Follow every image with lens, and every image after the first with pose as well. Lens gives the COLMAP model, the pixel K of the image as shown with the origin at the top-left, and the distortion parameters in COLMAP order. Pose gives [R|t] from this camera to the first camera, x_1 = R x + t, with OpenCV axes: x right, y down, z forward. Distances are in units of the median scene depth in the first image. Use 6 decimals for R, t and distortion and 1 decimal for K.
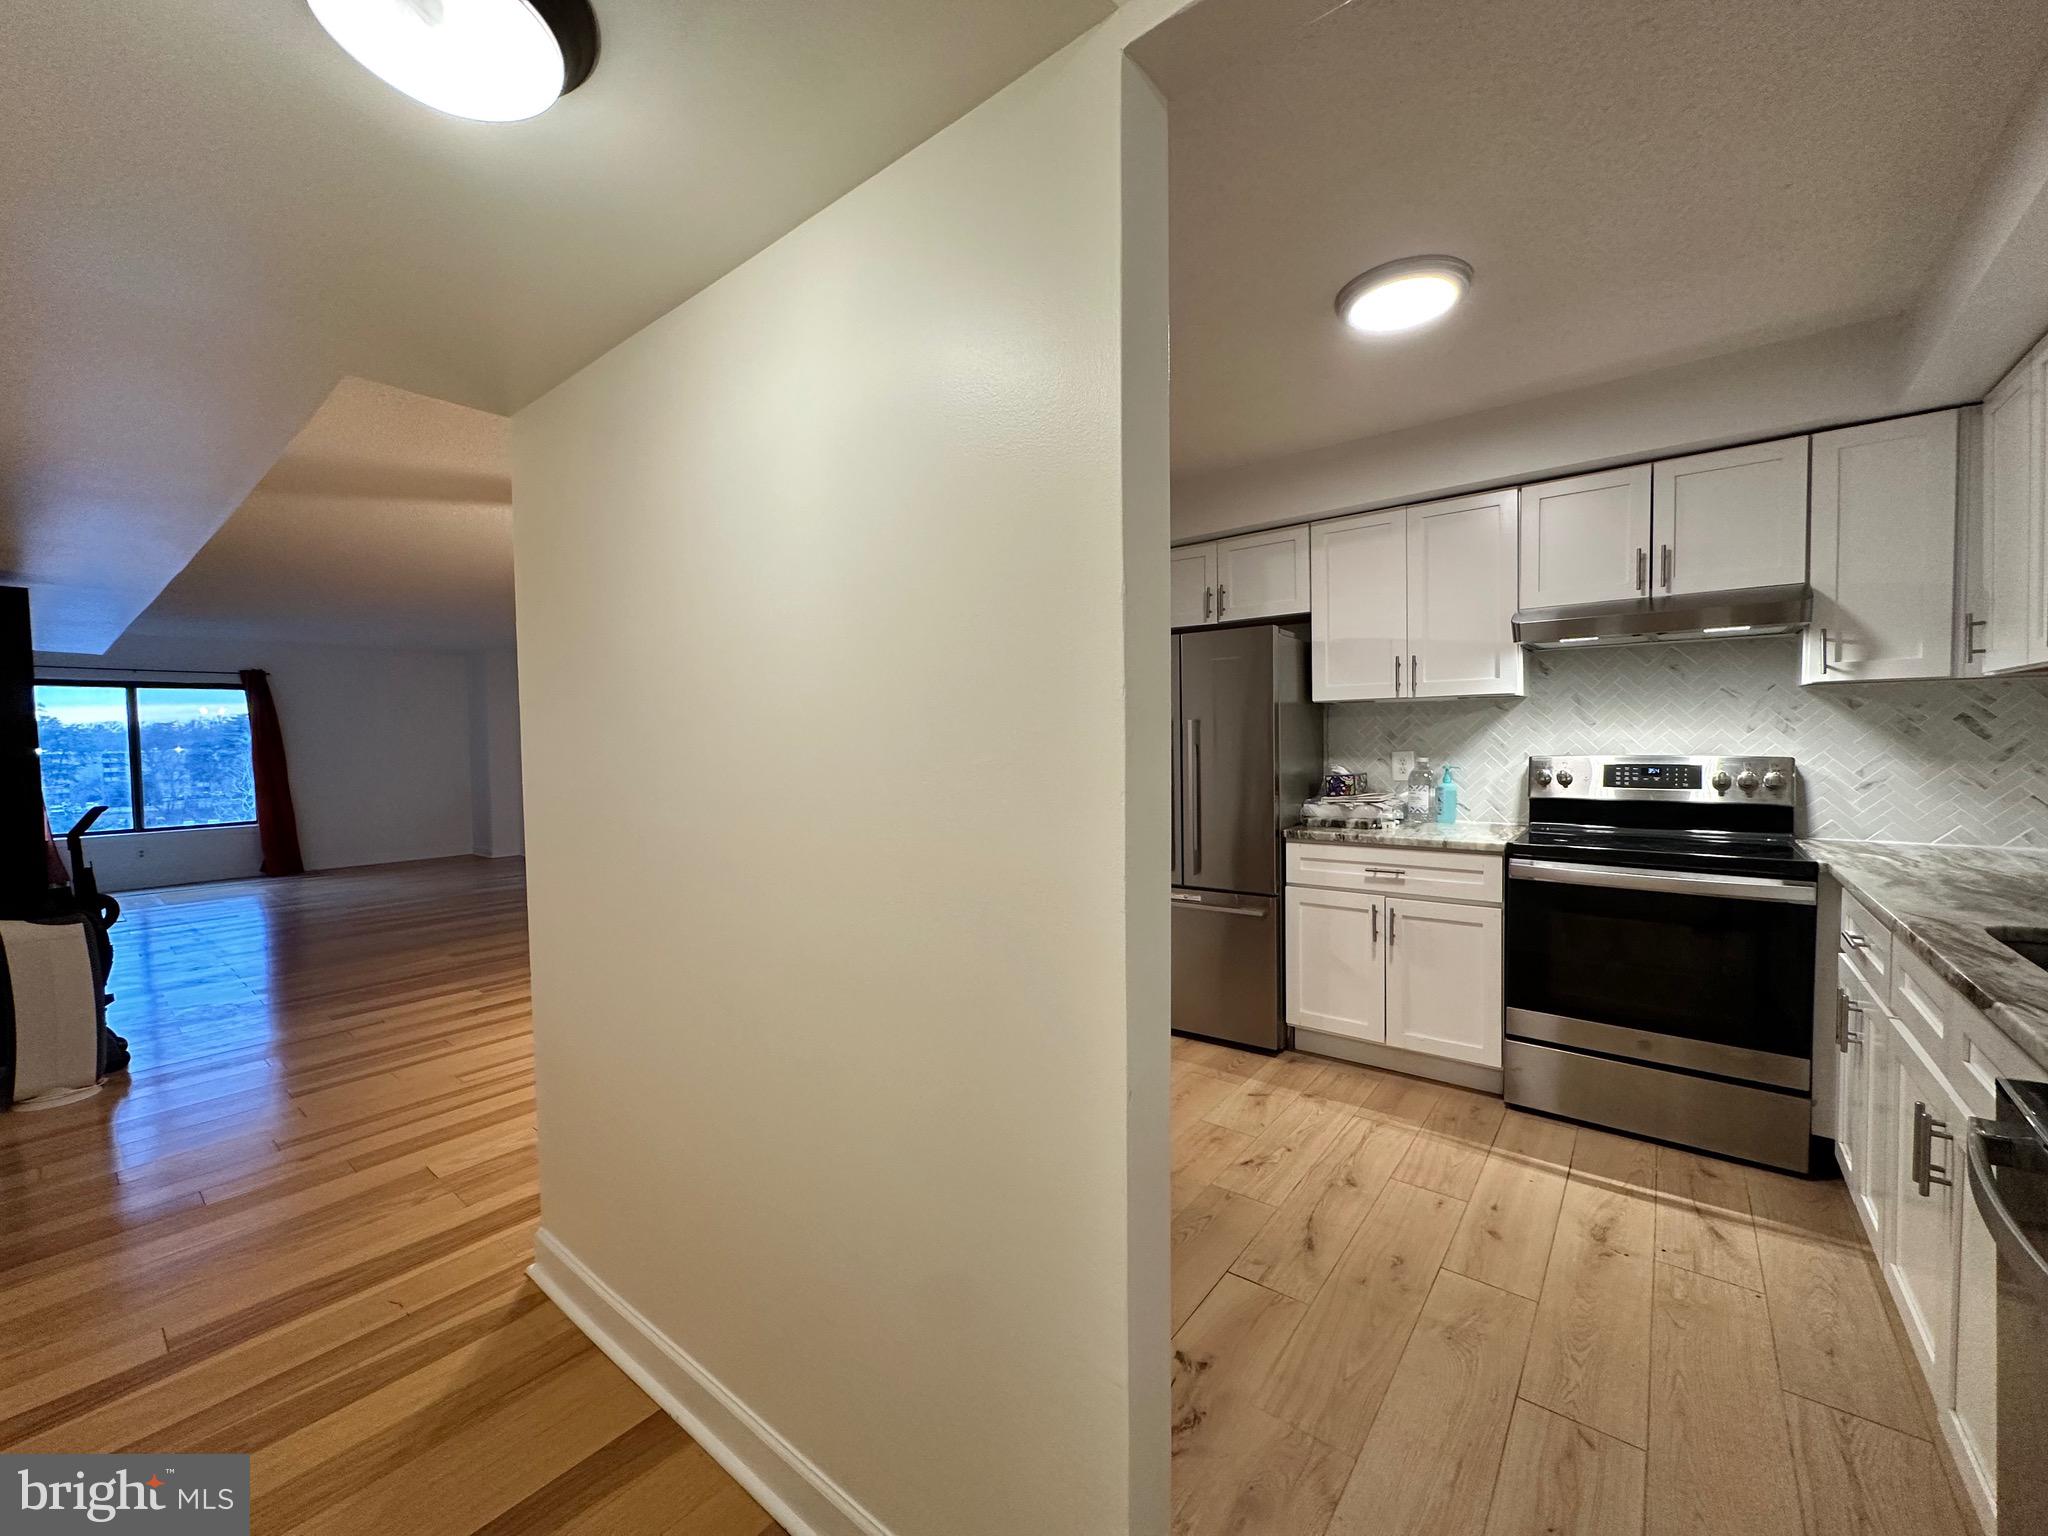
lens RADIAL K [[813.7, 0, 1023.1], [0, 813.7, 766.0], [0, 0, 1]] dist [-0.001956, 0.000200]
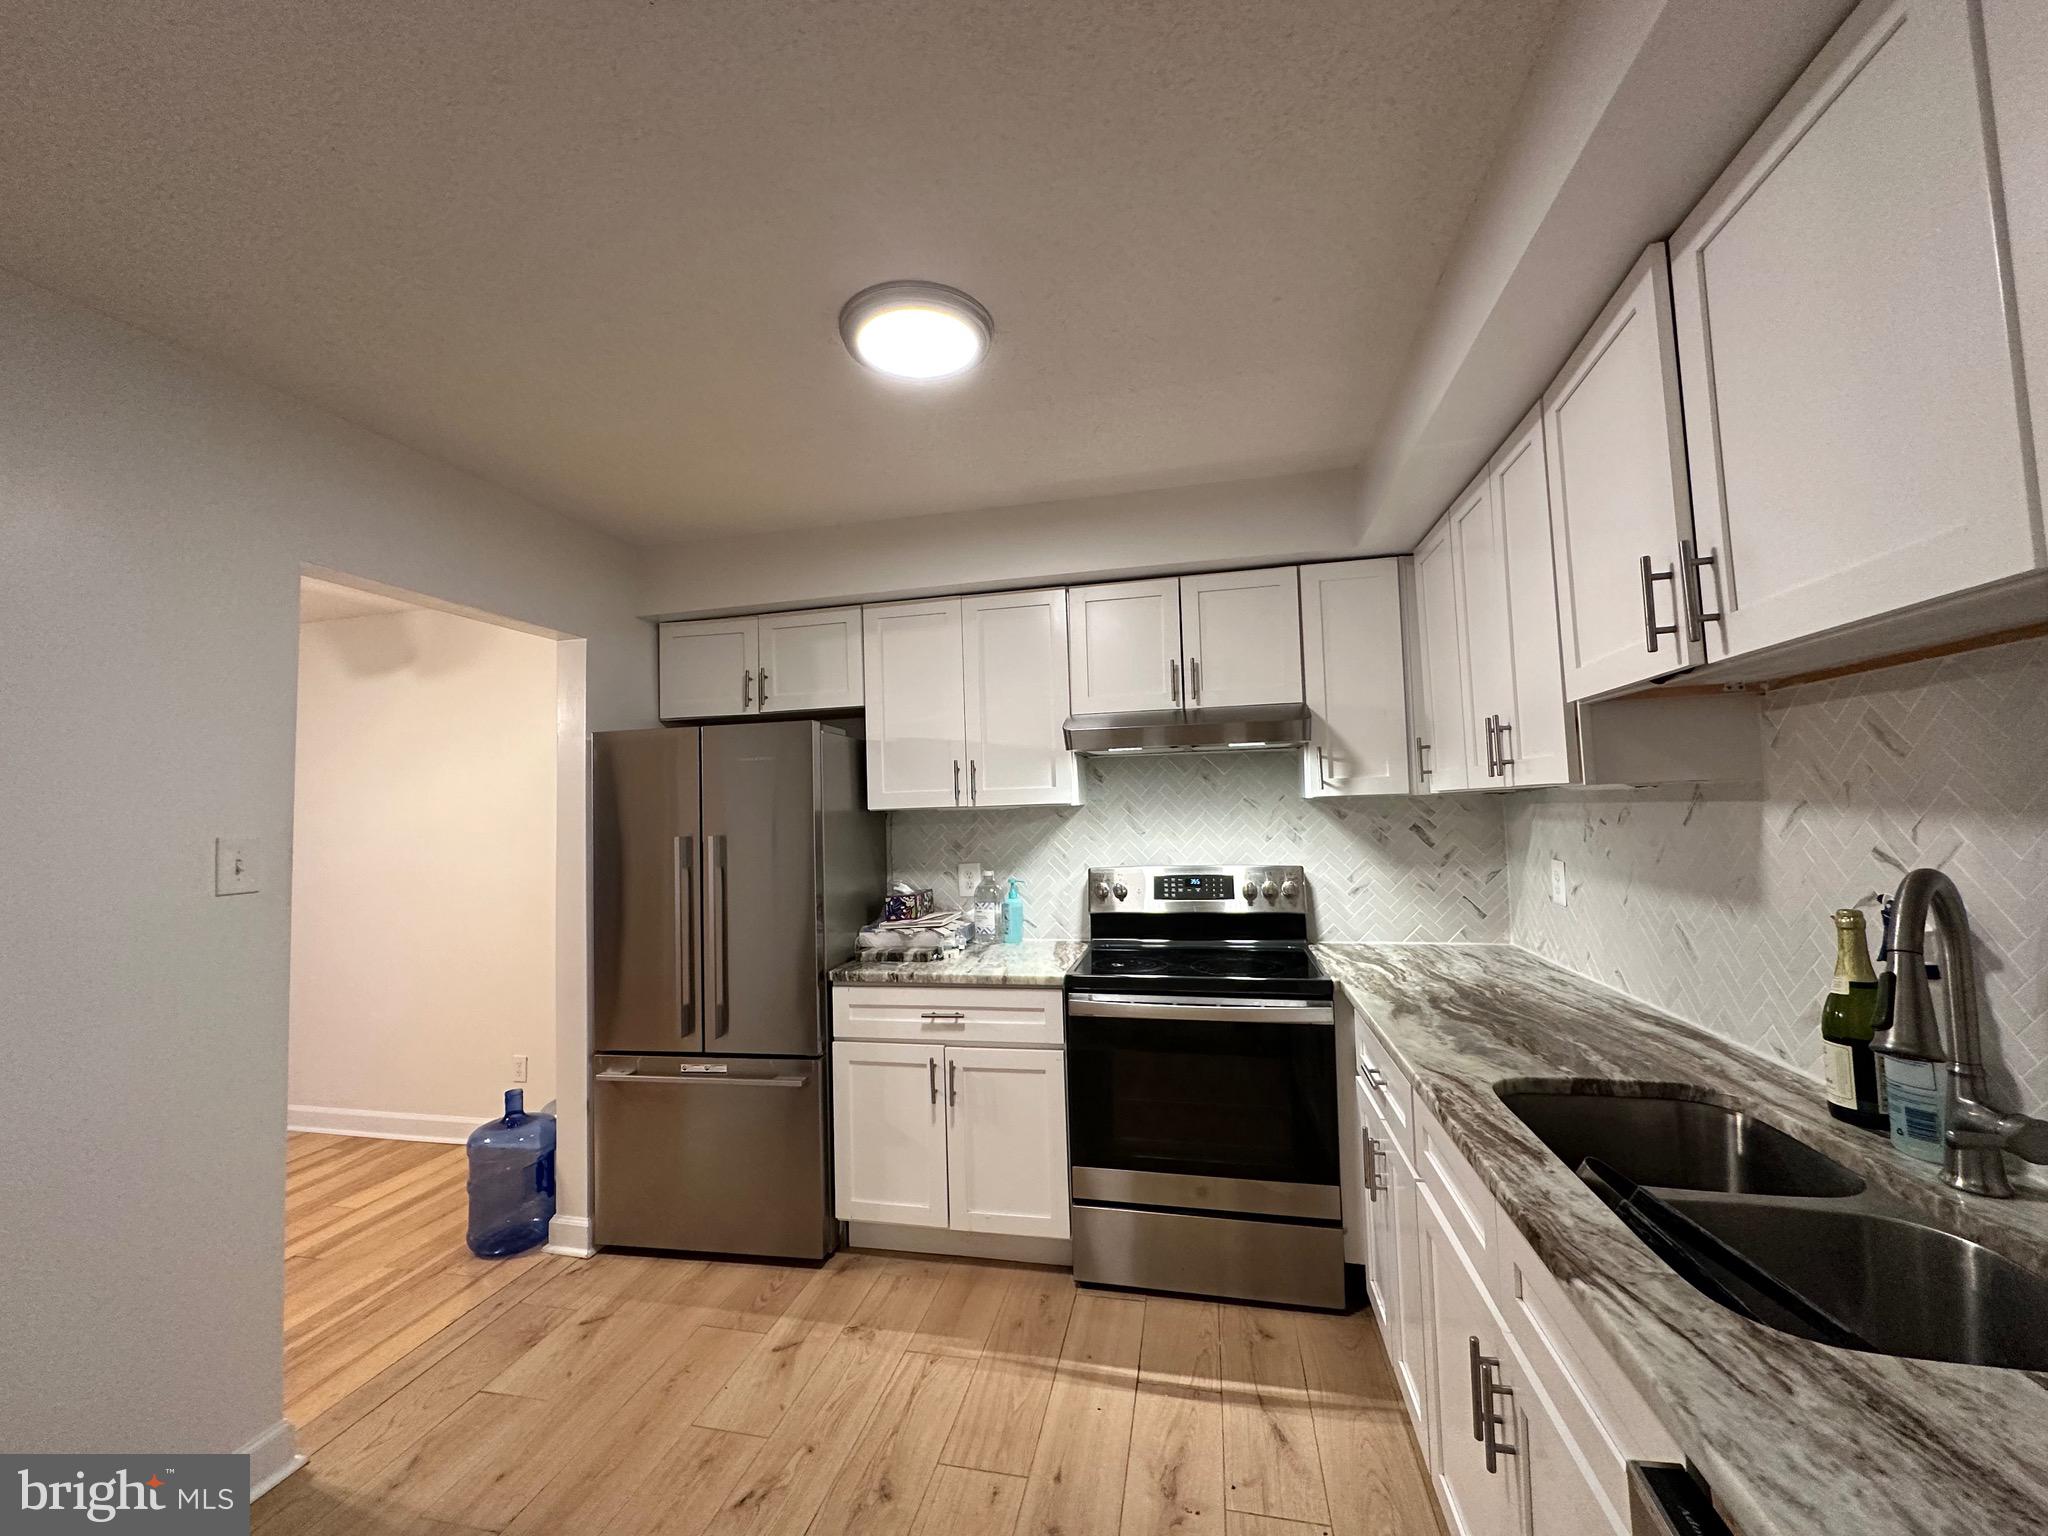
lens RADIAL K [[813.7, 0, 1025.7], [0, 813.7, 762.5], [0, 0, 1]] dist [-0.001956, 0.000200]
pose [[0.898093, 0.015882, 0.439519, 0.164556], [0.029713, 0.994873, -0.096664, -0.052715], [-0.438801, 0.099873, 0.893017, 0.206407]]
